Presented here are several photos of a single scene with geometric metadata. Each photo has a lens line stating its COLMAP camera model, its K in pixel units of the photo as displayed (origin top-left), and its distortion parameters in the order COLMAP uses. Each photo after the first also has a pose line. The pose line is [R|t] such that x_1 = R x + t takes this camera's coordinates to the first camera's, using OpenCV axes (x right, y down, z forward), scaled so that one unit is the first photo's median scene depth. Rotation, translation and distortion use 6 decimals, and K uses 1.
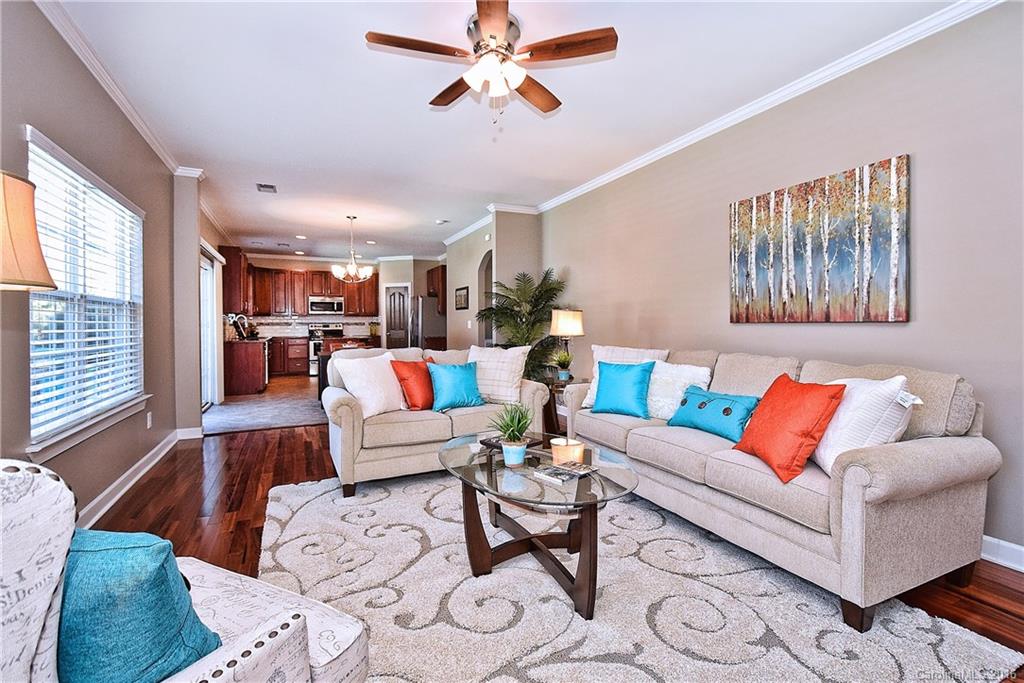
lens RADIAL K [[470.0, 0, 516.7], [0, 470.0, 330.7], [0, 0, 1]] dist [-0.001688, -0.000145]
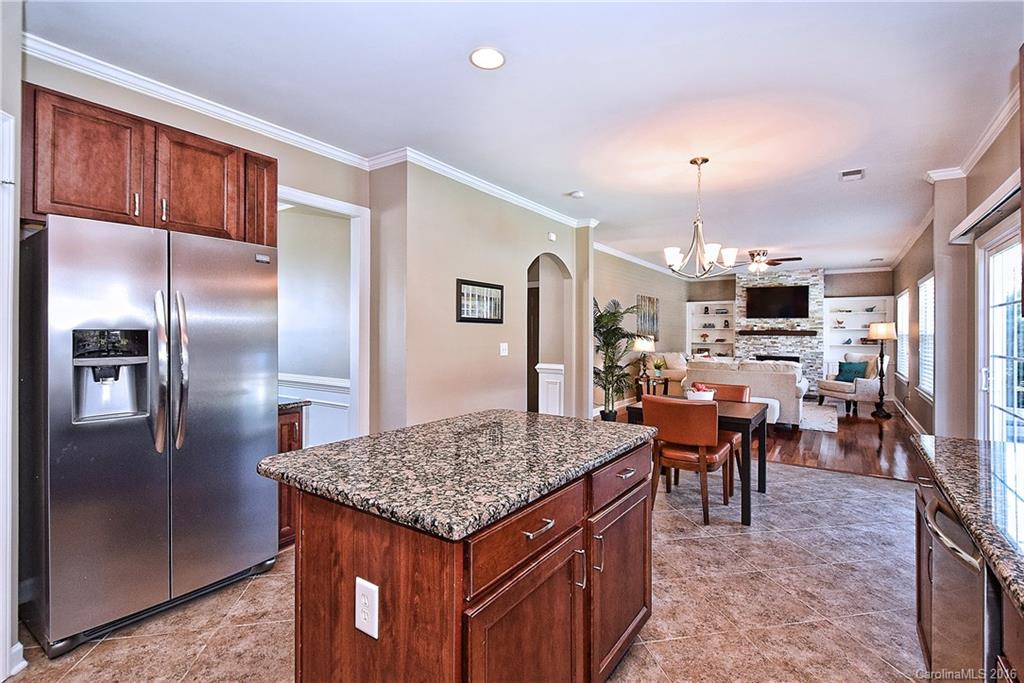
lens RADIAL K [[470.0, 0, 516.7], [0, 470.0, 330.7], [0, 0, 1]] dist [-0.001688, -0.000145]
pose [[-0.505359, 0.001997, 0.862907, -1.591420], [0.005366, 0.999985, 0.000828, -0.093835], [-0.862892, 0.005049, -0.505362, 3.248547]]
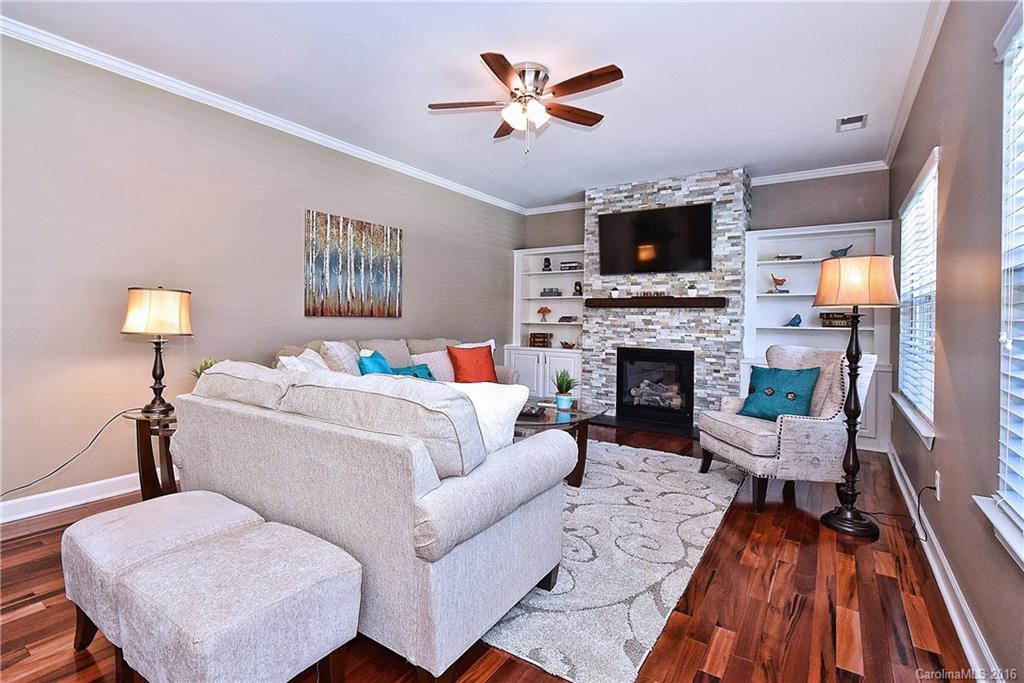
lens RADIAL K [[502.7, 0, 483.6], [0, 502.7, 318.0], [0, 0, 1]] dist [0.037098, 0.000064]
pose [[-0.501788, -0.006193, 0.864969, -0.902635], [-0.001478, 0.999979, 0.006303, -0.022386], [-0.864990, 0.001884, -0.501786, 1.399524]]
